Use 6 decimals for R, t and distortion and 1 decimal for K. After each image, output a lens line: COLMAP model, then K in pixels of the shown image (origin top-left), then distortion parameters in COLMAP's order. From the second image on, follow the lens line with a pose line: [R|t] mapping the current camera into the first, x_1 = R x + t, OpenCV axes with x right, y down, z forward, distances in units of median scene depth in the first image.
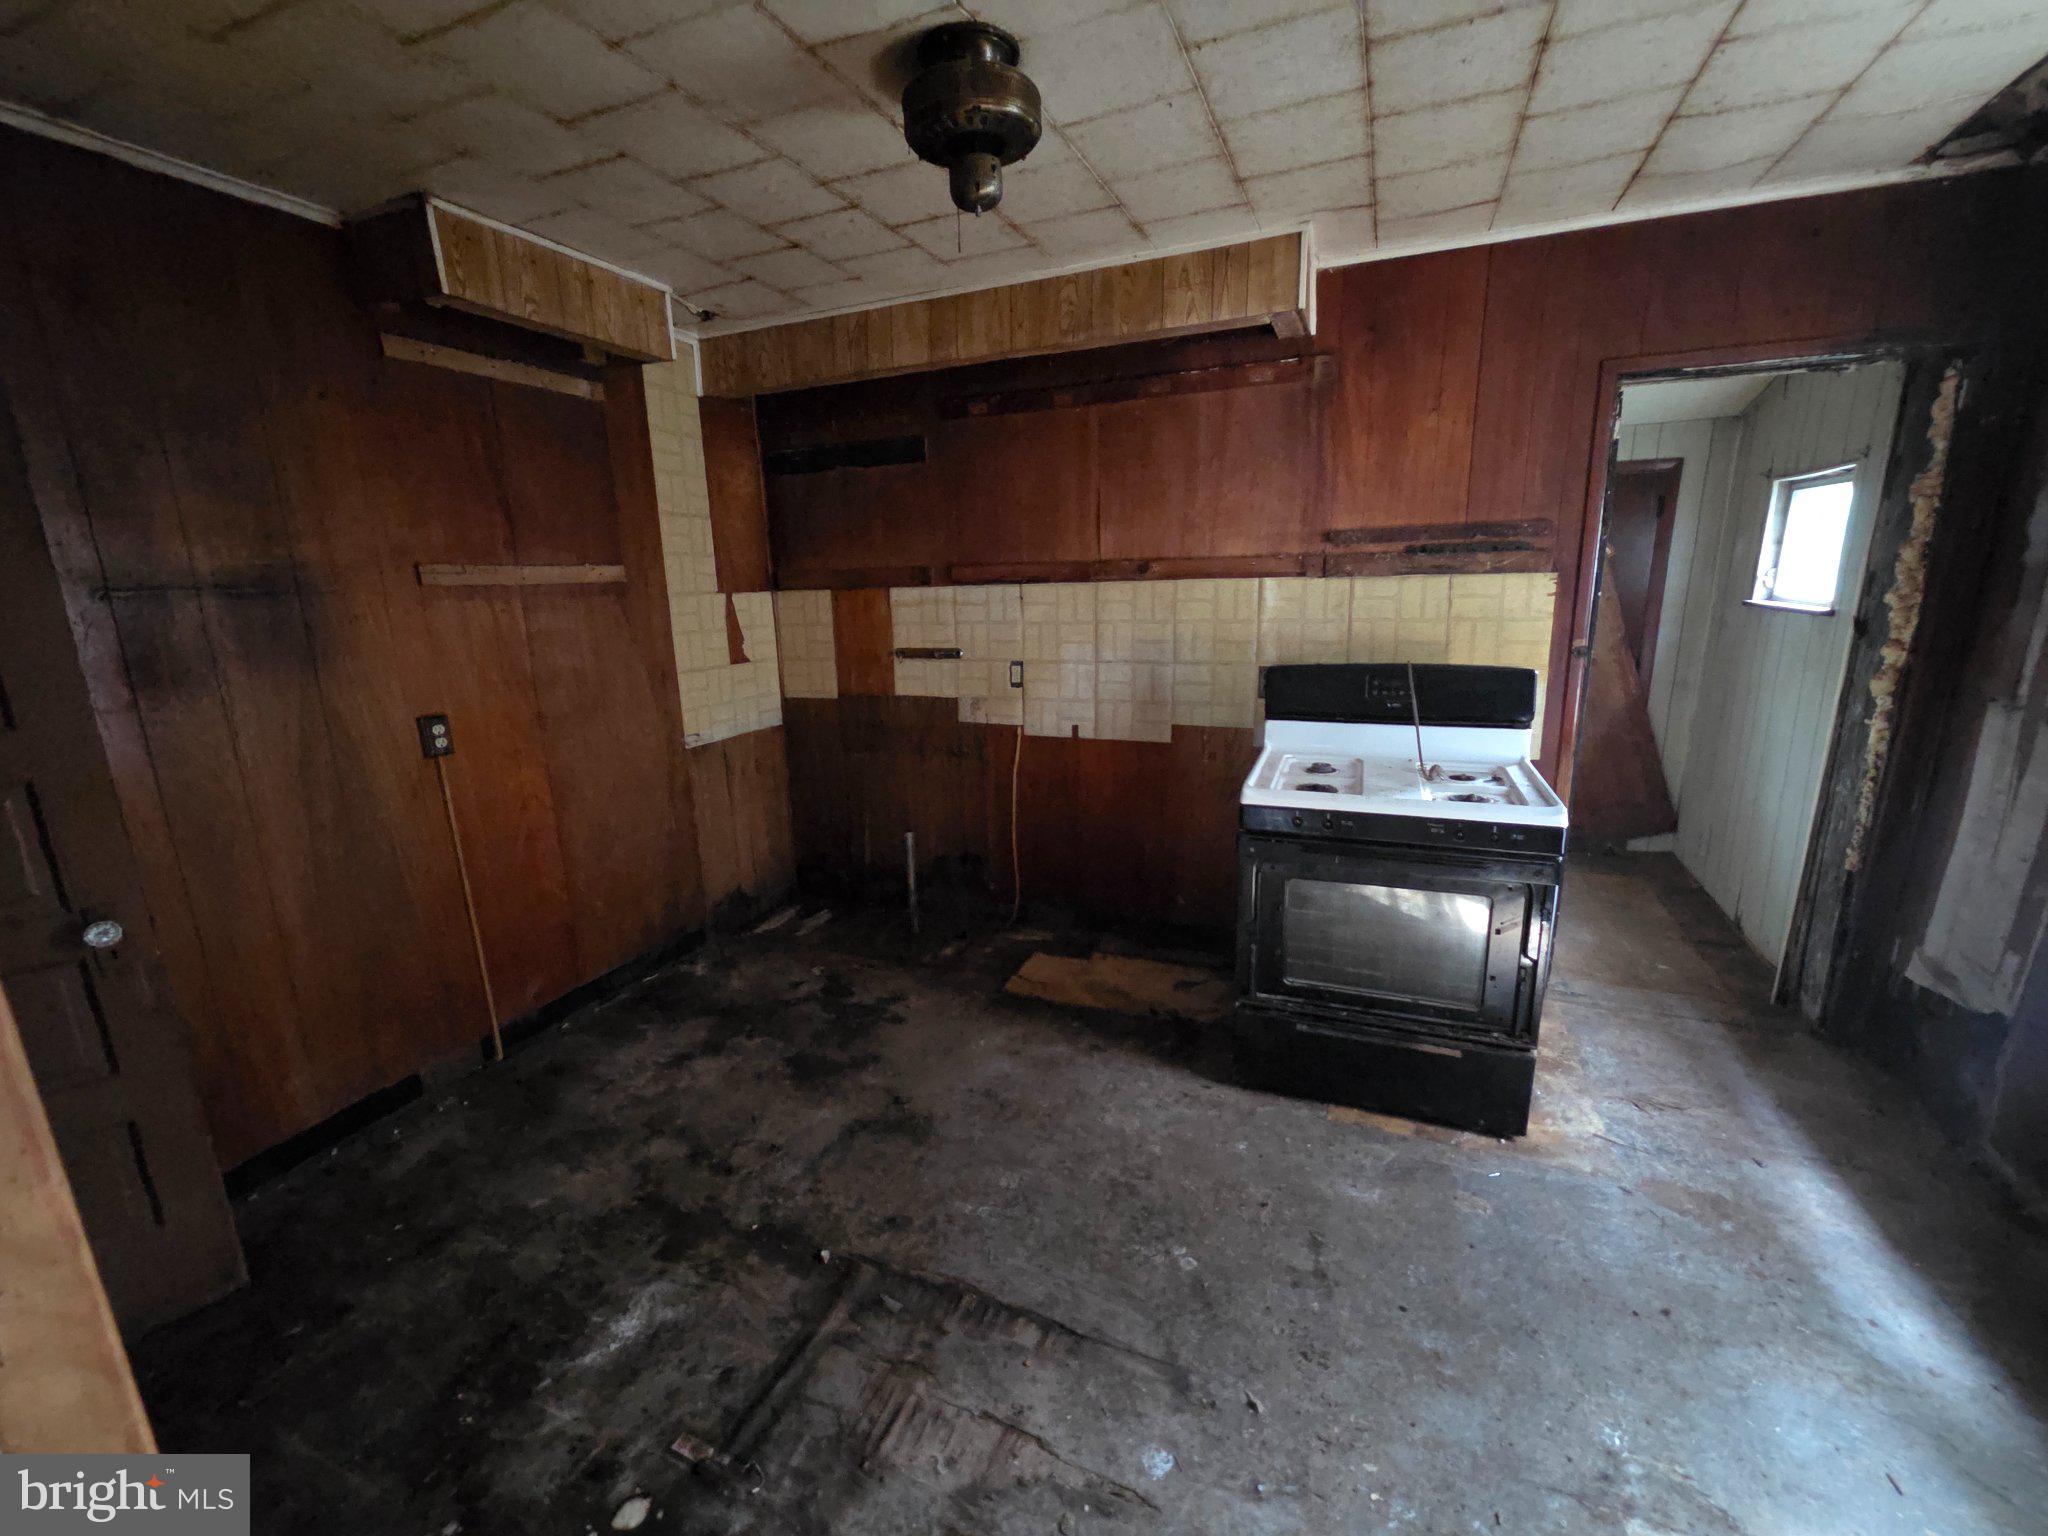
lens RADIAL K [[834.3, 0, 1024.0], [0, 834.3, 768.0], [0, 0, 1]] dist [-0.019701, 0.004765]
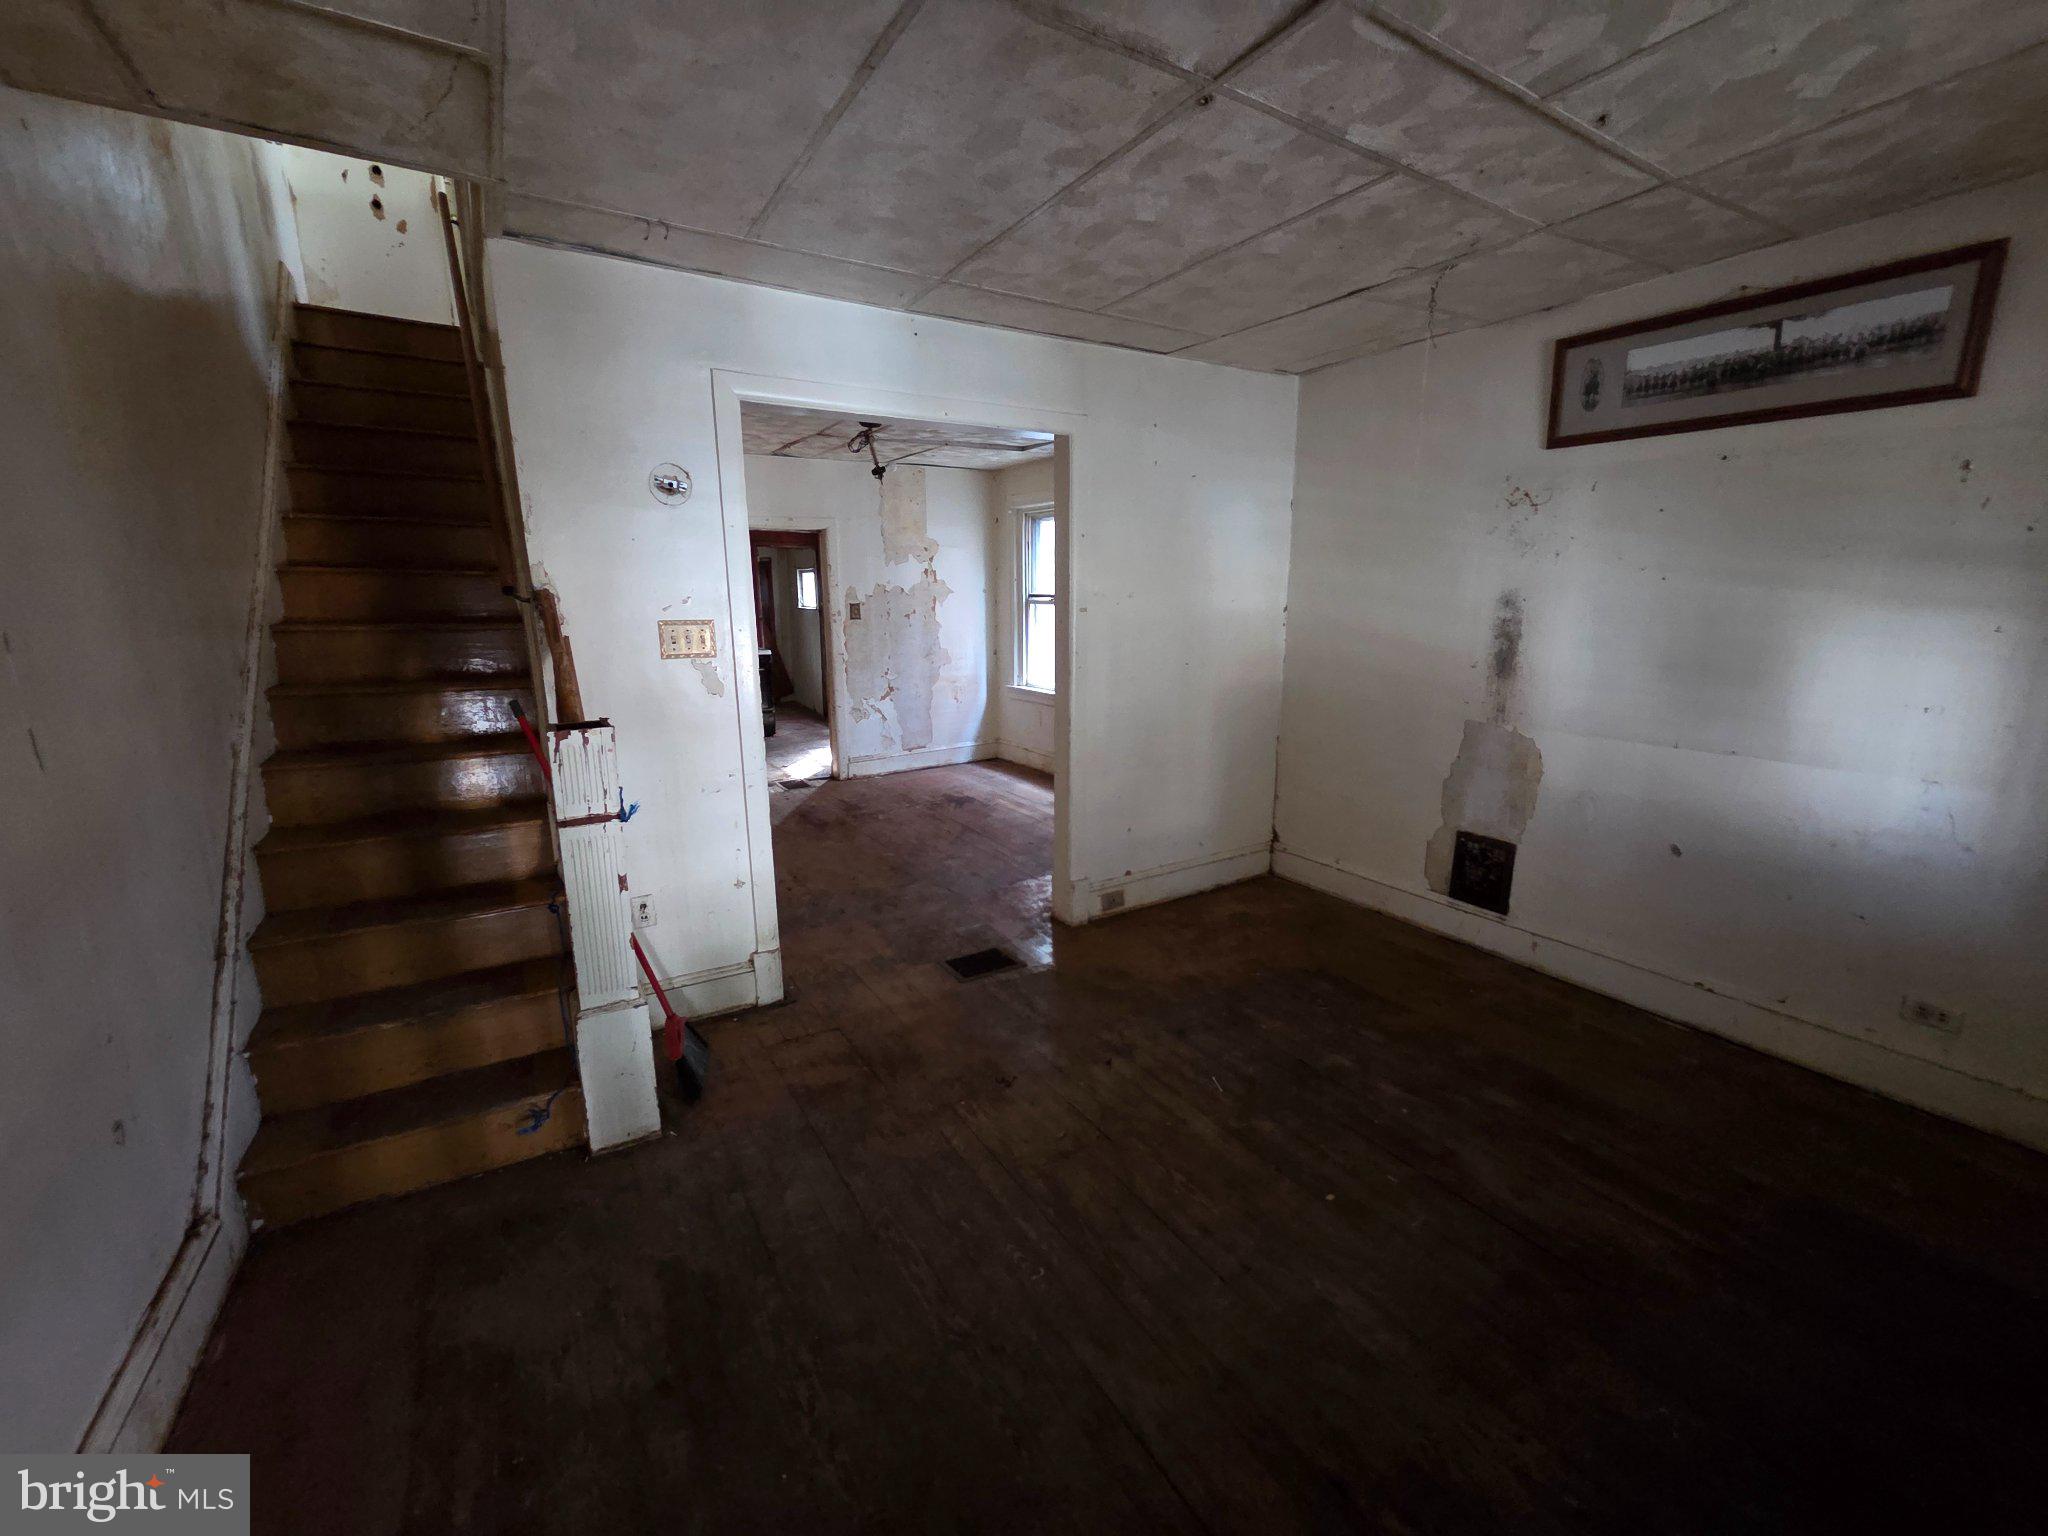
lens RADIAL K [[834.3, 0, 1024.0], [0, 834.3, 768.0], [0, 0, 1]] dist [-0.019701, 0.004765]
pose [[0.575667, -0.146930, 0.804375, -1.074392], [0.174806, 0.983095, 0.054473, 0.320180], [-0.798780, 0.109251, 0.591620, -1.272173]]
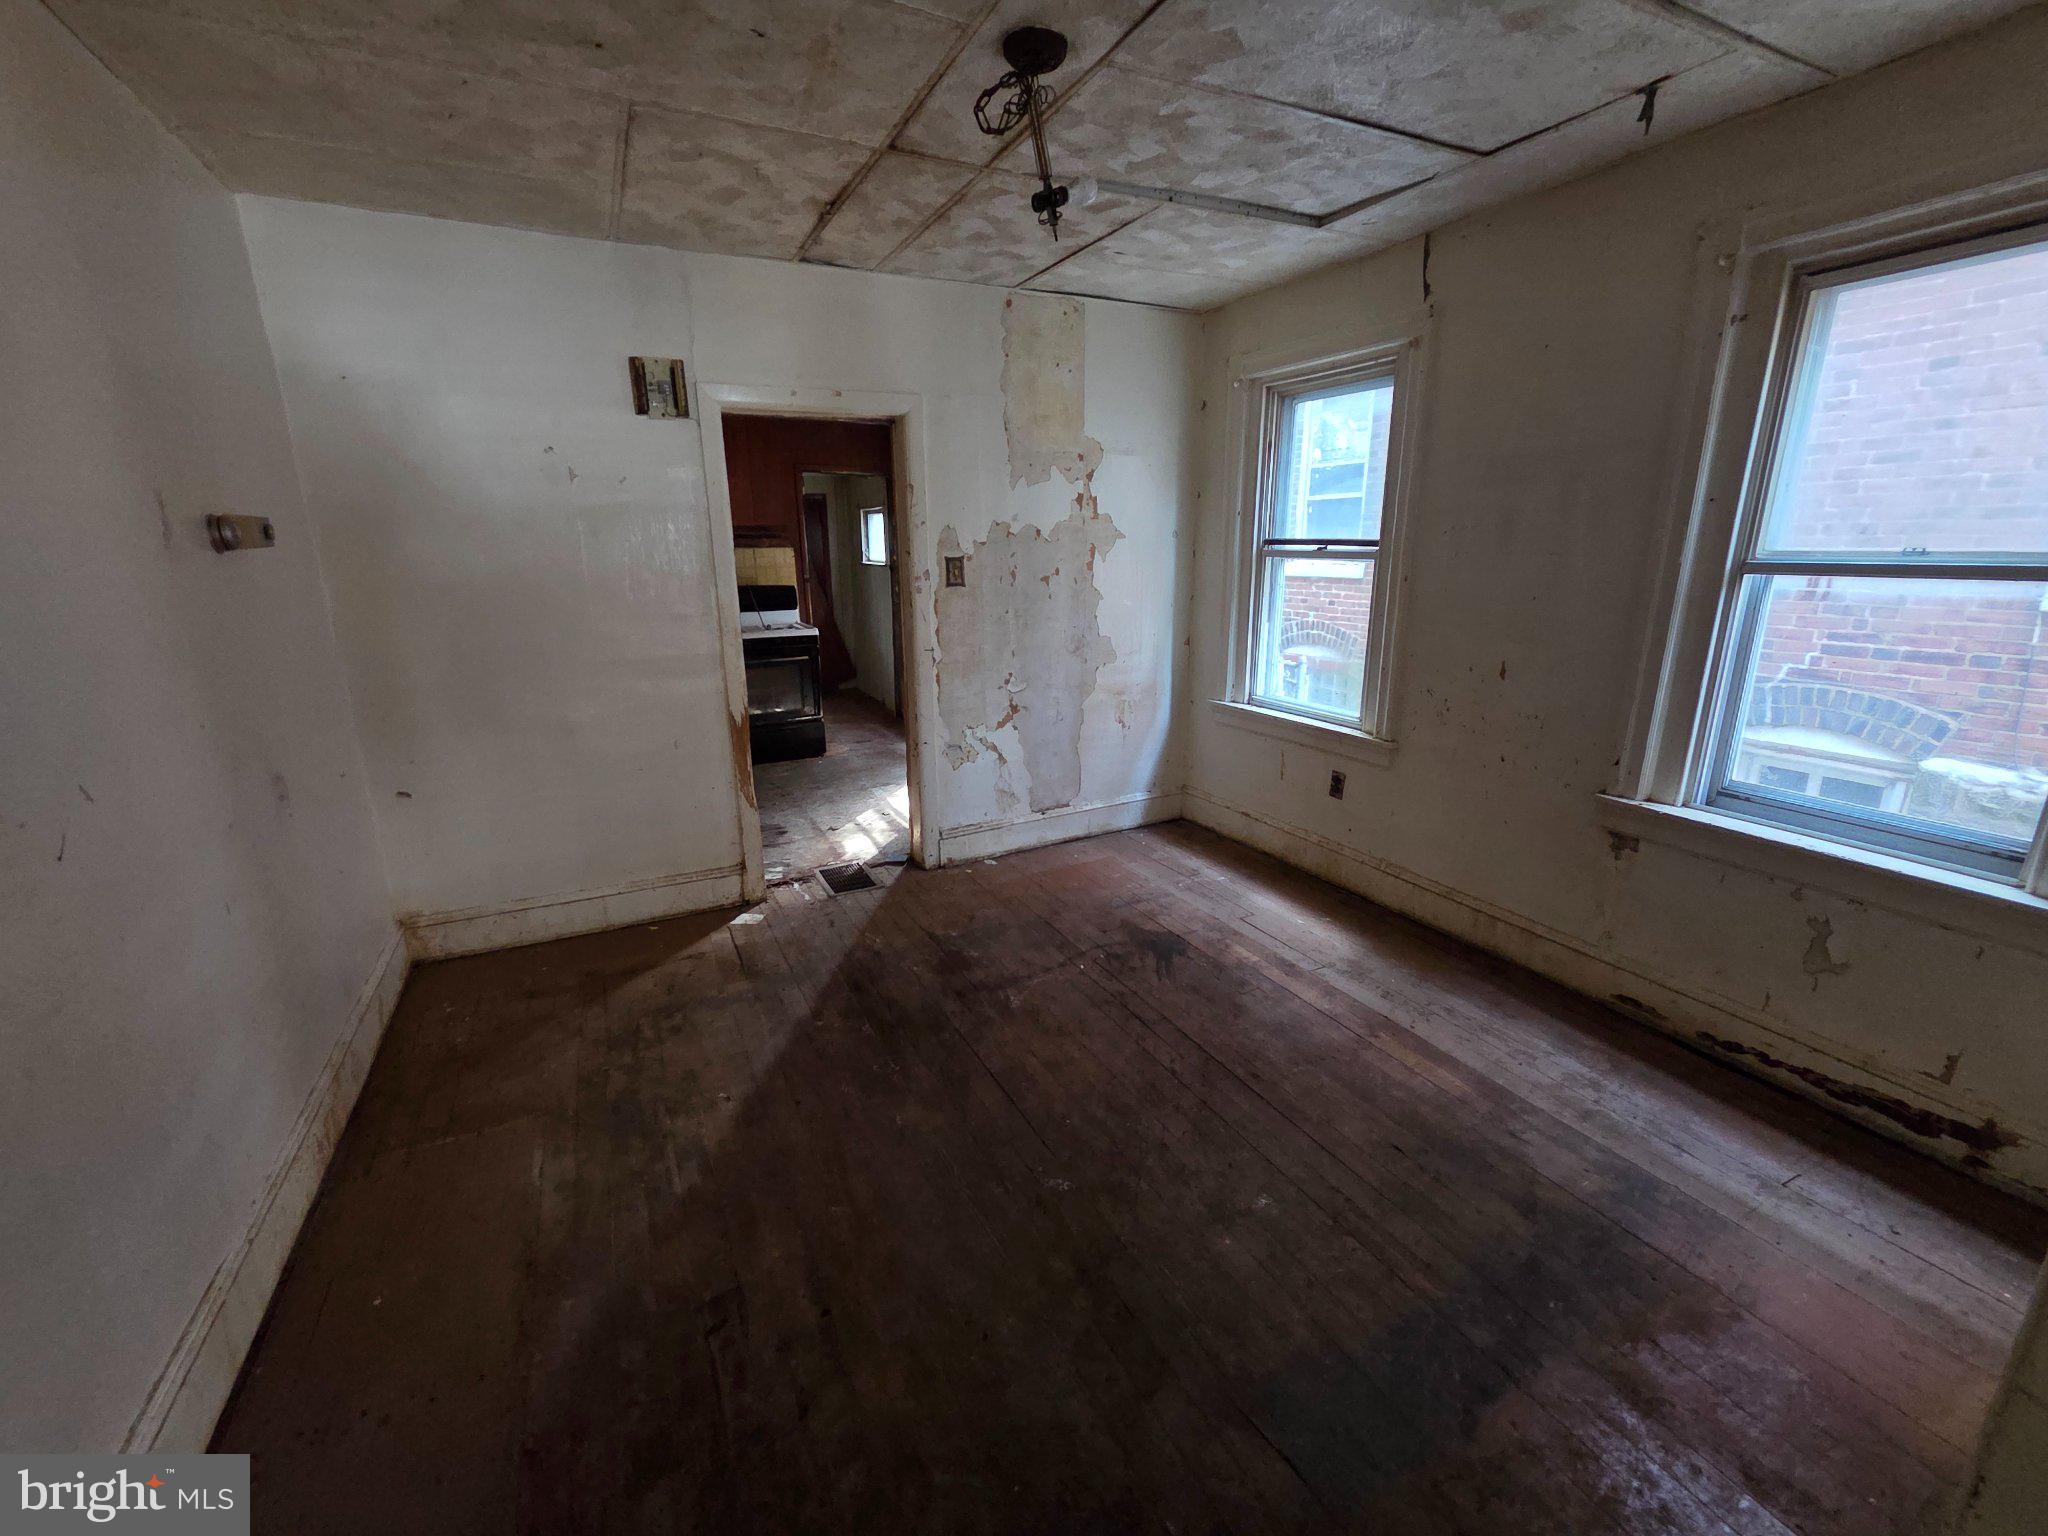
lens RADIAL K [[834.3, 0, 1024.0], [0, 834.3, 768.0], [0, 0, 1]] dist [-0.019701, 0.004765]
pose [[0.641256, -0.180067, 0.745900, -0.552164], [0.165833, 0.981625, 0.094405, 0.180832], [-0.749193, 0.063157, 0.659334, -0.693319]]
